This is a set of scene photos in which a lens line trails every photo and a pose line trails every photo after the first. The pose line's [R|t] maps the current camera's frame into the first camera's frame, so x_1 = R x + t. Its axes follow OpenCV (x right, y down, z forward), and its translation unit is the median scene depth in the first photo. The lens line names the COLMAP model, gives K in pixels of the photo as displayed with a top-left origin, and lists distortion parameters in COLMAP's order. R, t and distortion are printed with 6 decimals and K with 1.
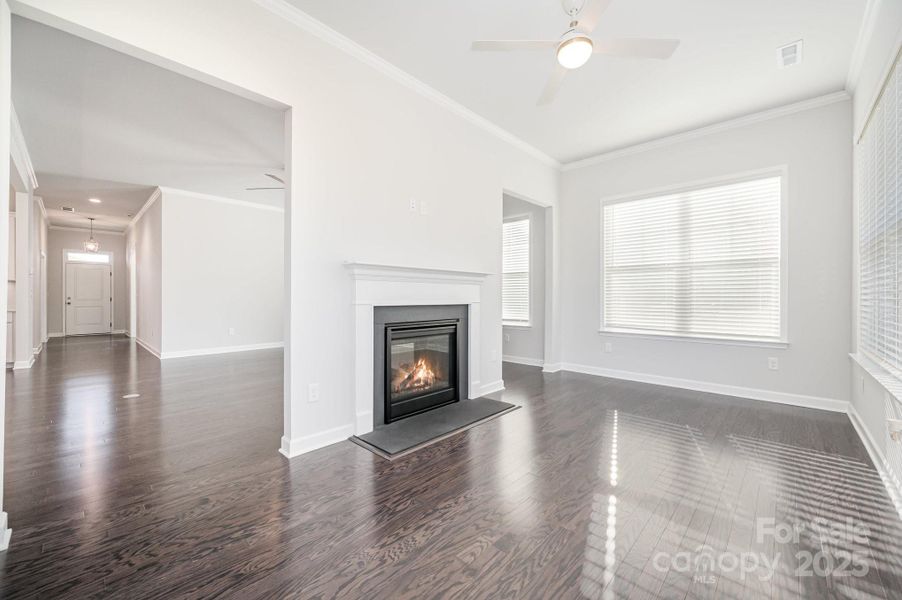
lens RADIAL K [[356.9, 0, 451.0], [0, 356.9, 300.0], [0, 0, 1]] dist [-0.000505, 0.000015]
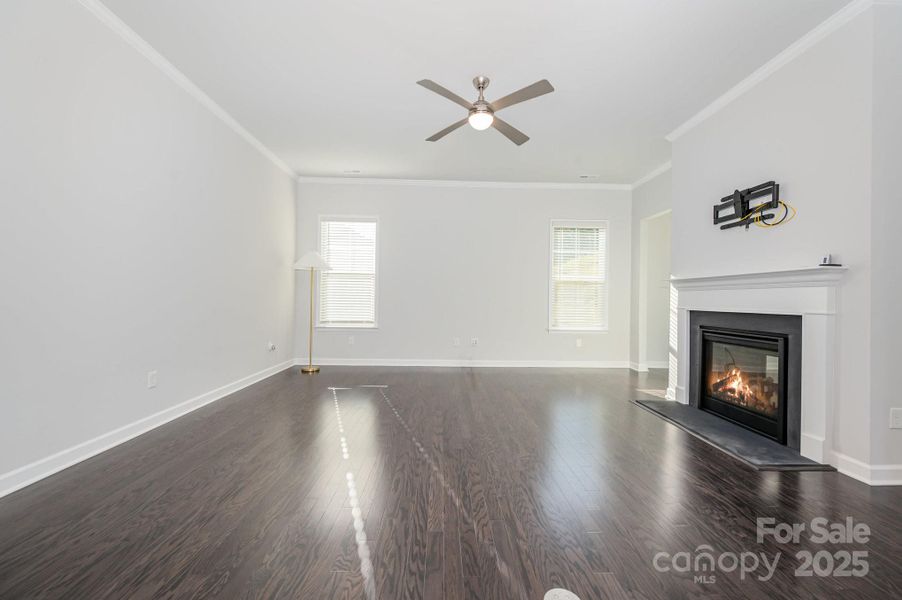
lens RADIAL K [[356.9, 0, 451.0], [0, 356.9, 300.0], [0, 0, 1]] dist [-0.000505, 0.000015]
pose [[-0.706866, -0.006923, -0.707314, 1.120339], [-0.016171, 0.999849, 0.006374, -0.012947], [0.707163, 0.015944, -0.706871, 1.123785]]
